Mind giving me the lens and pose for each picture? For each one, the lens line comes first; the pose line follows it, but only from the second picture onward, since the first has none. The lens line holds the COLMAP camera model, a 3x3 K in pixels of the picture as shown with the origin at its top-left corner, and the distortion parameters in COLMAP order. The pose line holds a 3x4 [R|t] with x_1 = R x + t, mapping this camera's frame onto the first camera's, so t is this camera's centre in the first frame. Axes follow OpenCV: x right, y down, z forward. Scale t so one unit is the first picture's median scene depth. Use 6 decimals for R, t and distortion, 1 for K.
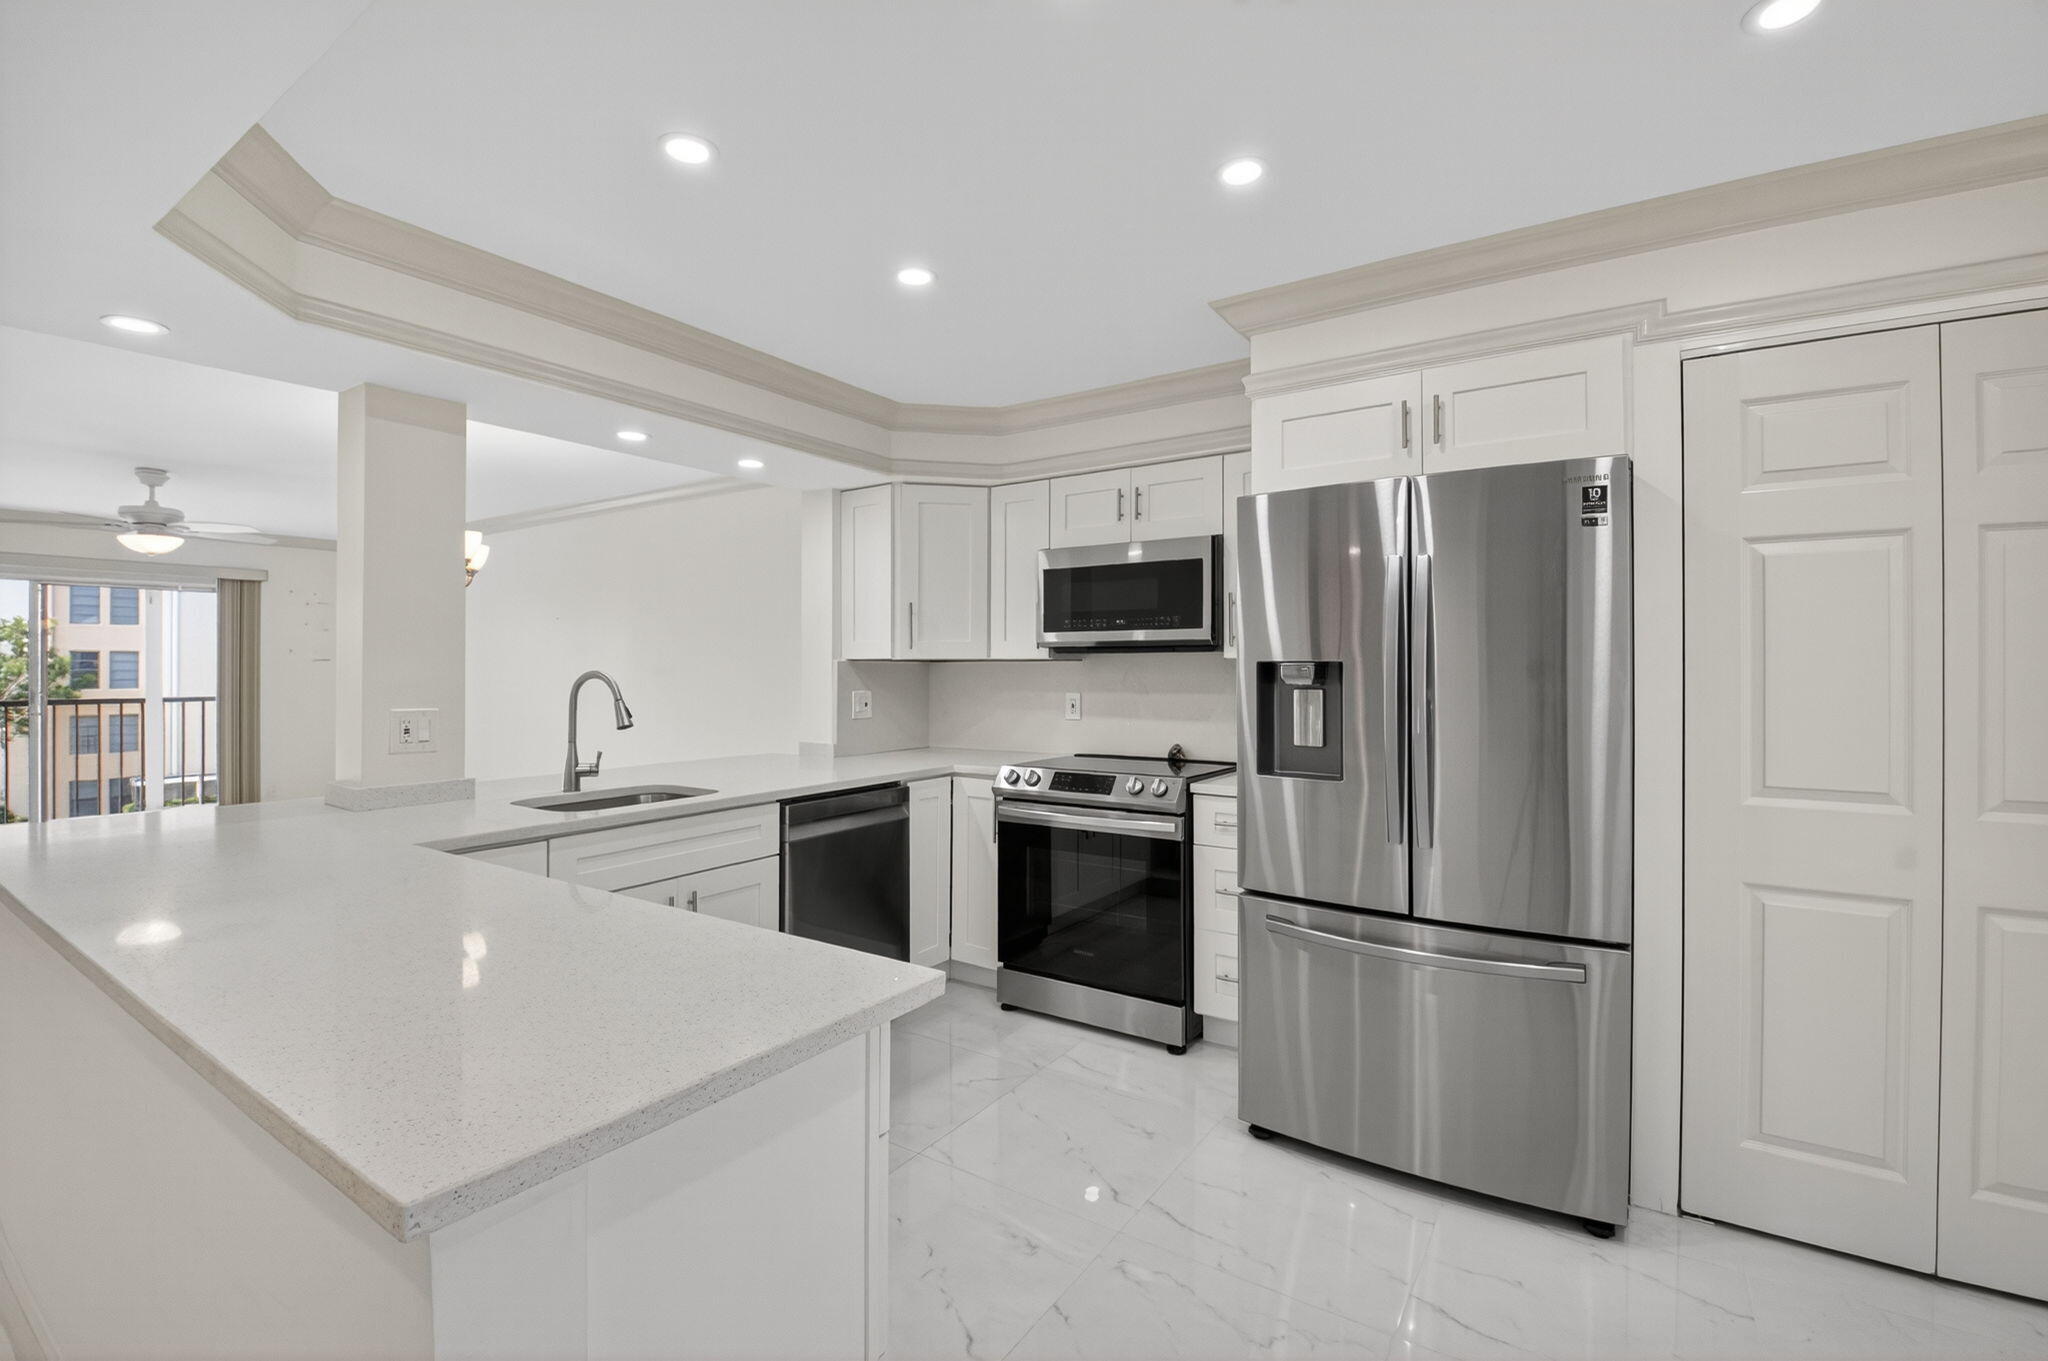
lens RADIAL K [[903.9, 0, 1014.3], [0, 903.9, 662.3], [0, 0, 1]] dist [0.017908, -0.030160]
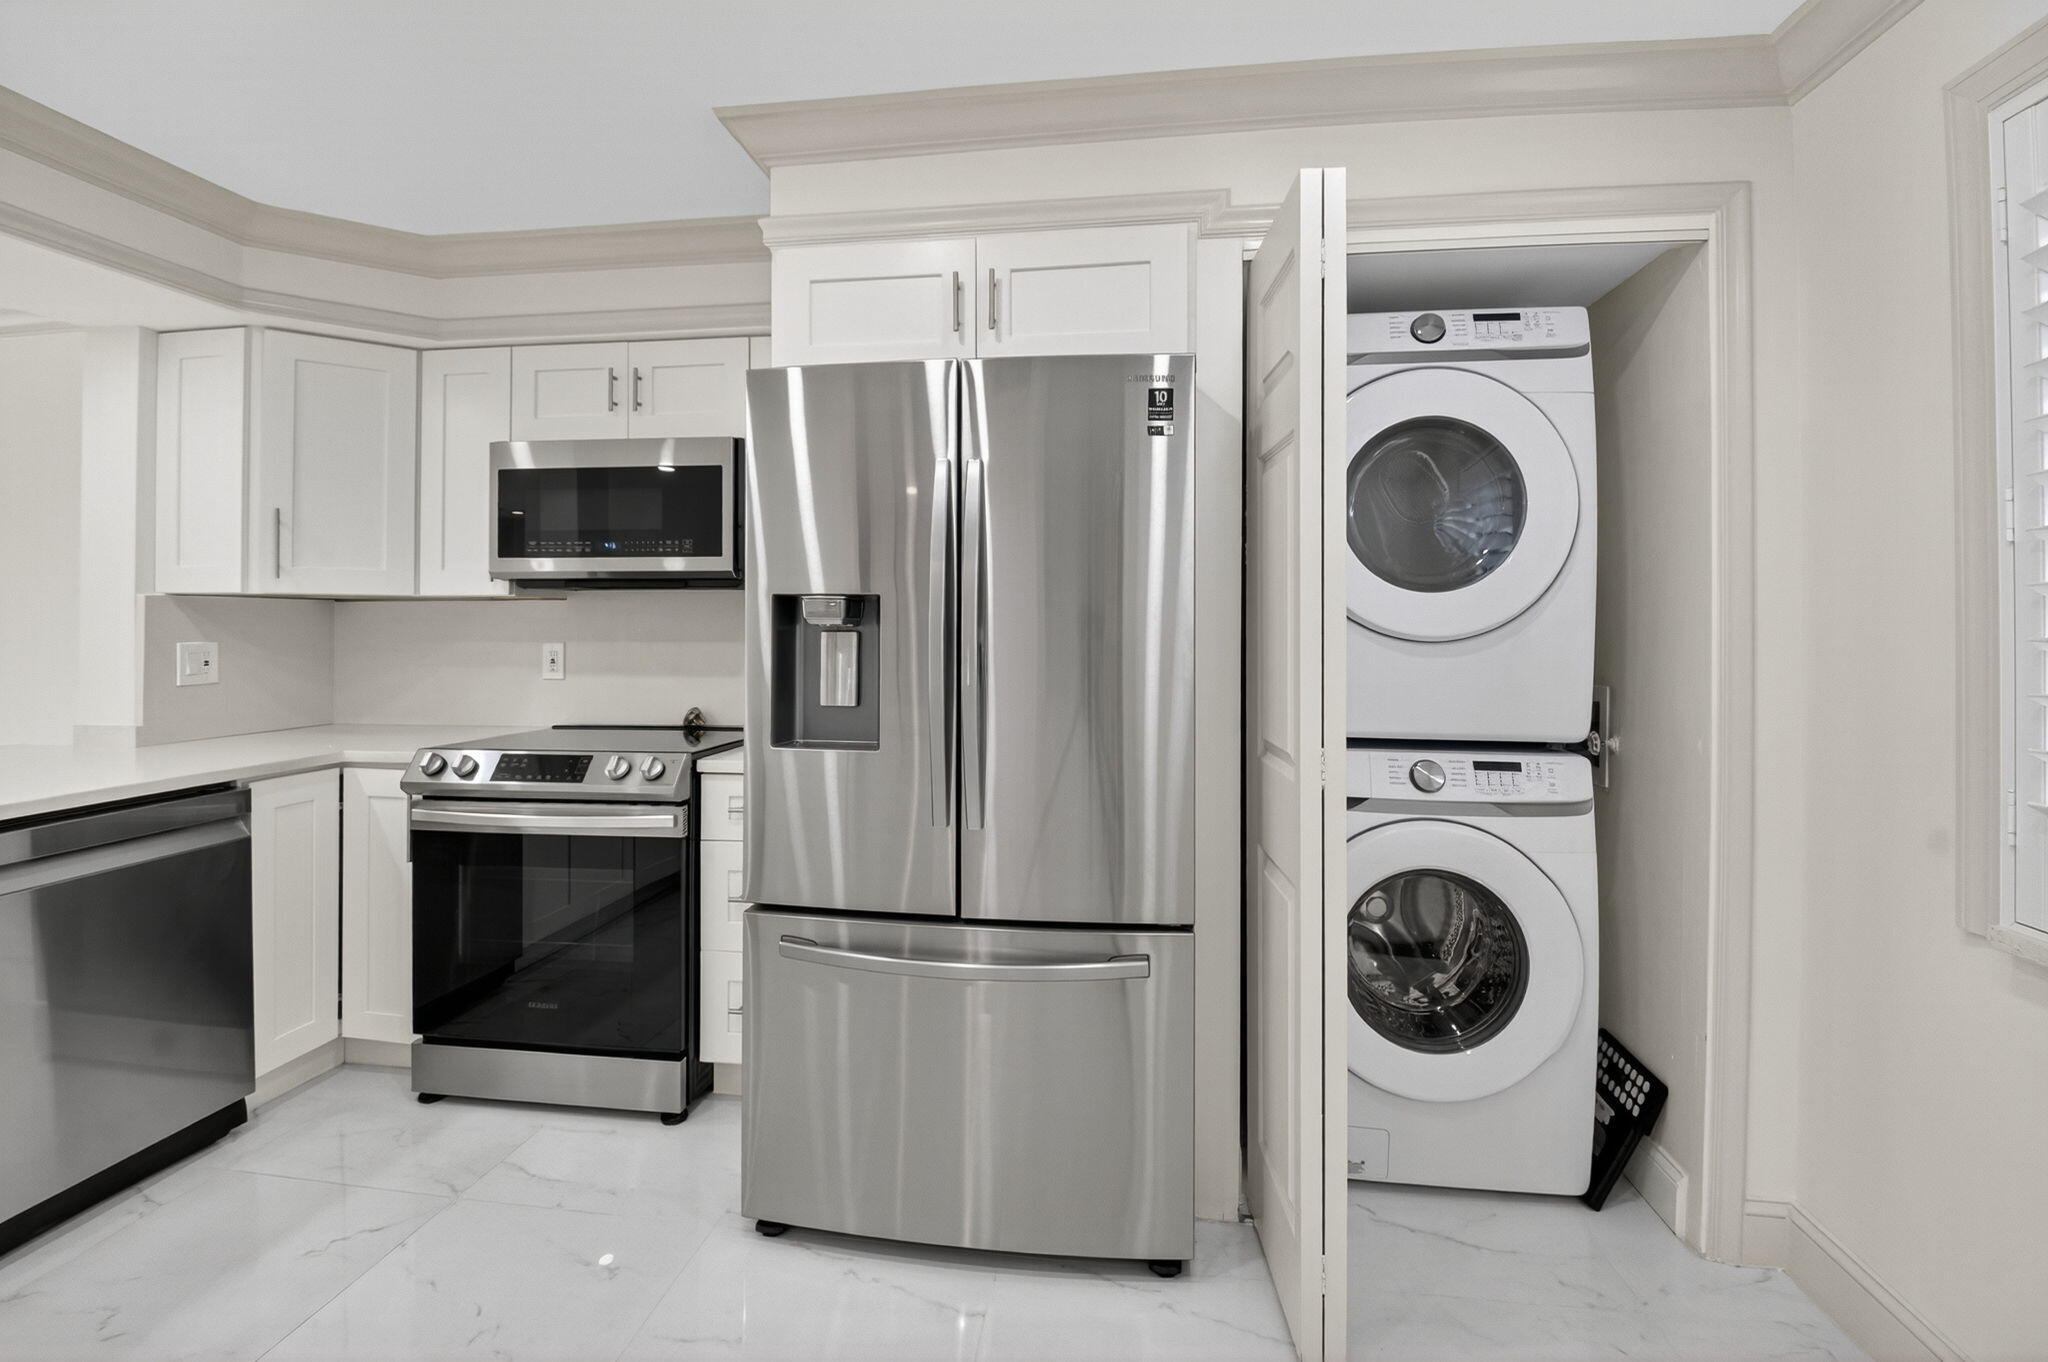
lens RADIAL K [[935.9, 0, 1030.3], [0, 935.9, 611.6], [0, 0, 1]] dist [0.000665, -0.023552]
pose [[0.894408, 0.007304, 0.447192, 0.091045], [-0.004813, 0.999966, -0.006708, 0.013848], [-0.447226, 0.003847, 0.894413, 0.173418]]
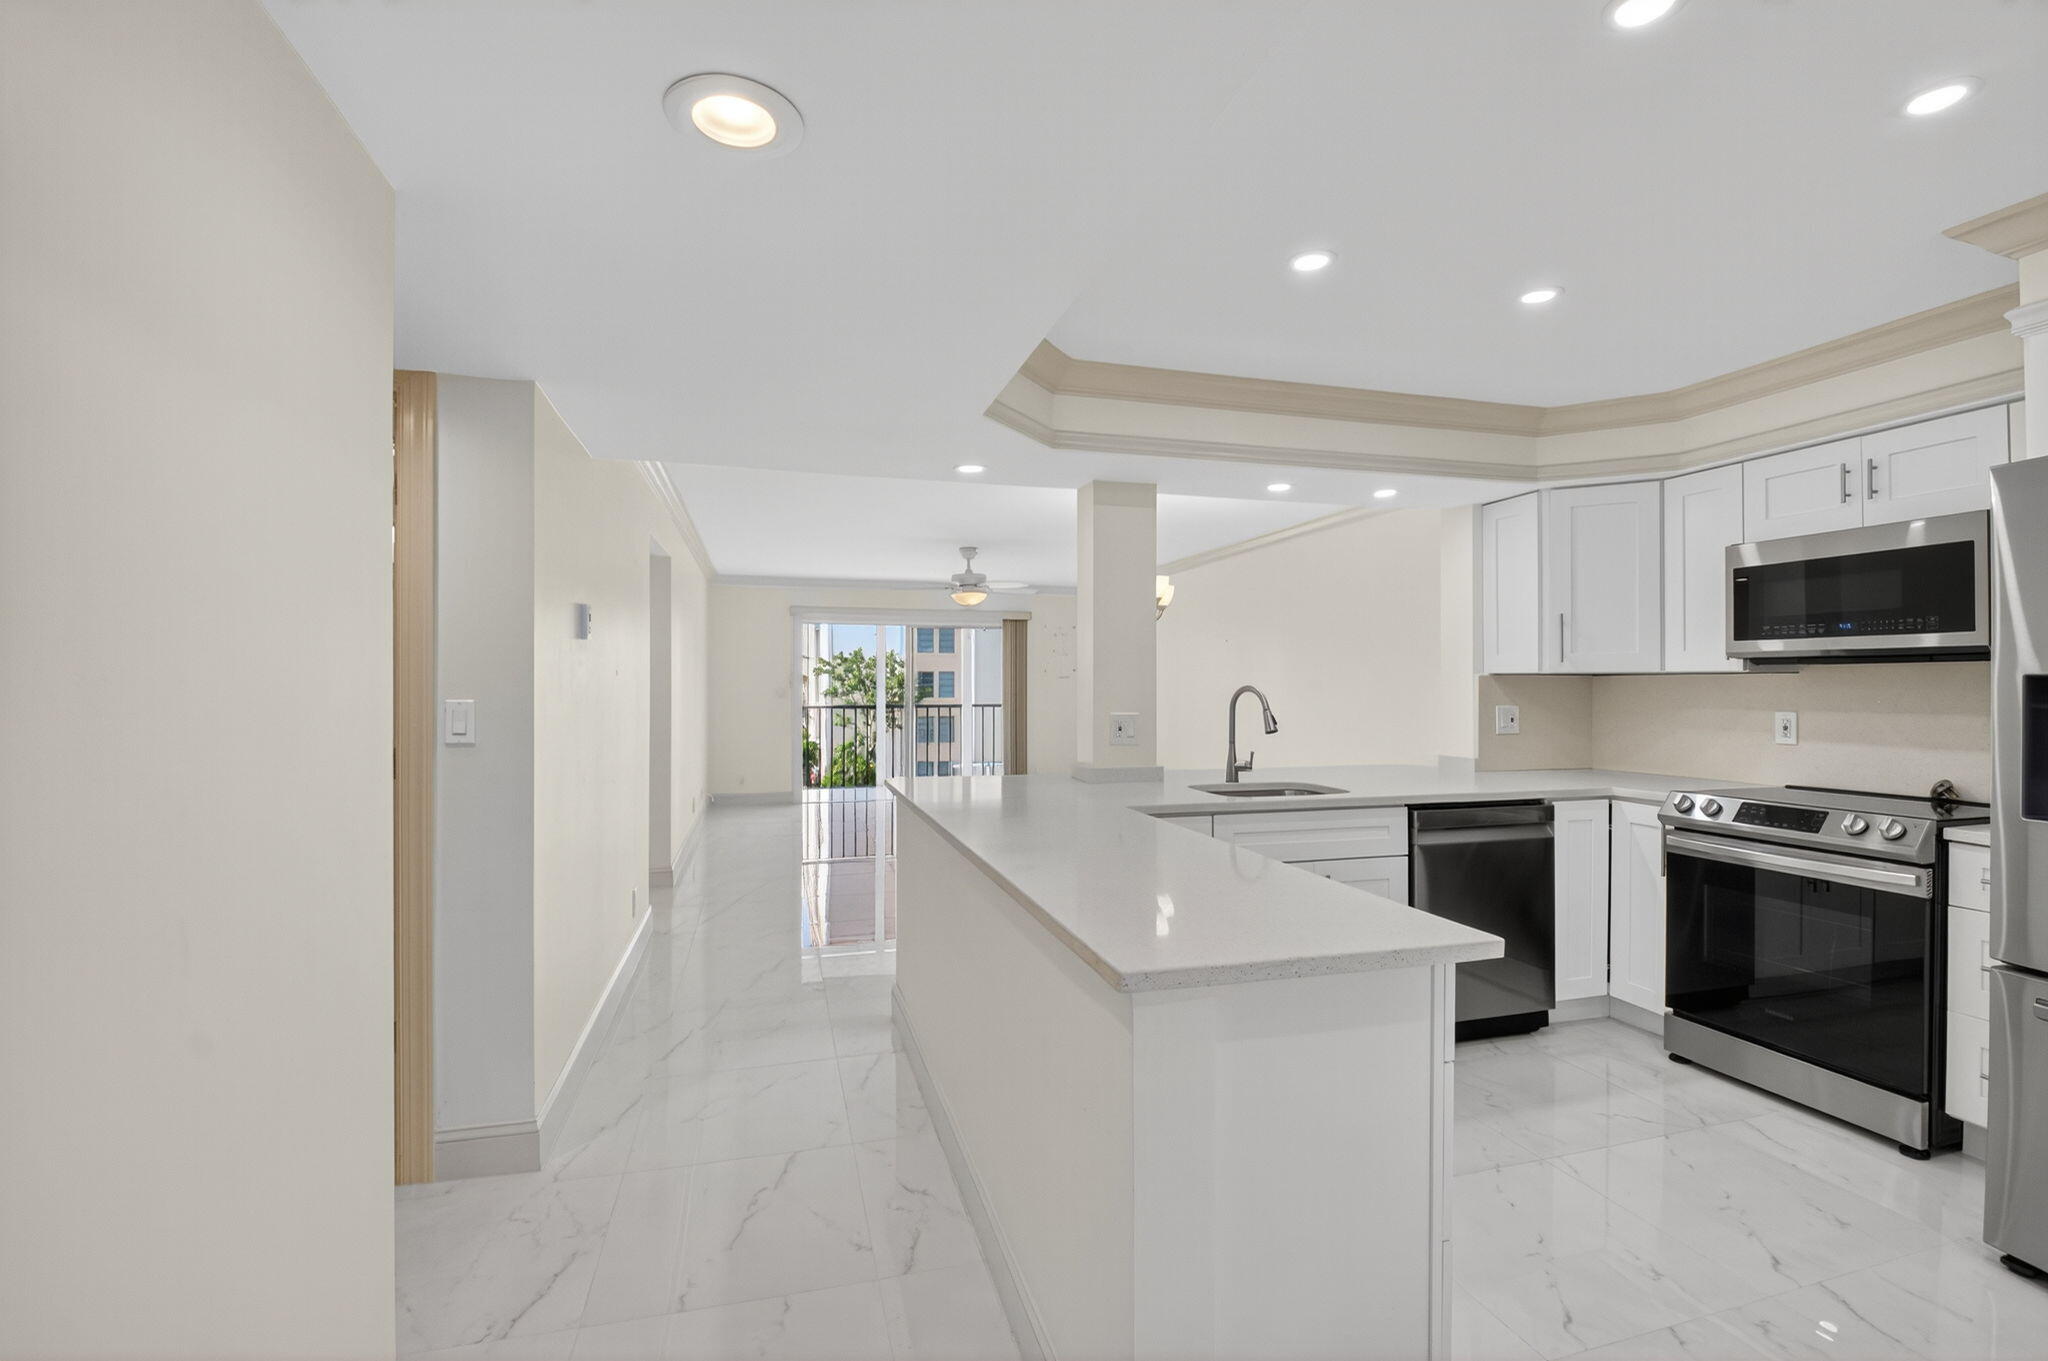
lens RADIAL K [[924.2, 0, 1024.0], [0, 924.2, 680.5], [0, 0, 1]] dist [0.000934, -0.012298]
pose [[0.770167, -0.002507, -0.637838, 0.081877], [0.005096, 0.999985, 0.002223, -0.001075], [0.637822, -0.004962, 0.770168, -0.127024]]
